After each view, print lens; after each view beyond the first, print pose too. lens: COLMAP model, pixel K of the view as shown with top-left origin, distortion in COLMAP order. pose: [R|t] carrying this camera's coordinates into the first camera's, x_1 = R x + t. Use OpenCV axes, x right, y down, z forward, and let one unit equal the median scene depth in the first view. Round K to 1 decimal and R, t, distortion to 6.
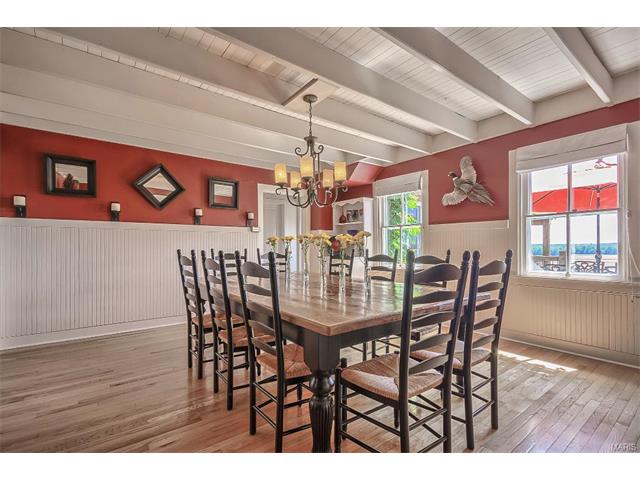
lens RADIAL K [[298.5, 0, 337.8], [0, 298.5, 250.3], [0, 0, 1]] dist [-0.001272, -0.000695]
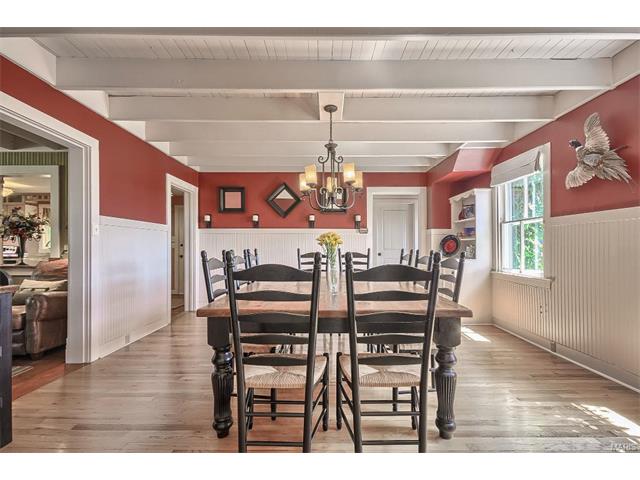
lens RADIAL K [[298.5, 0, 322.8], [0, 298.5, 243.3], [0, 0, 1]] dist [-0.001272, -0.000695]
pose [[0.789988, -0.006145, -0.613092, 0.312723], [-0.008852, 0.999731, -0.021426, -0.001181], [0.613059, 0.022354, 0.789721, 0.086404]]
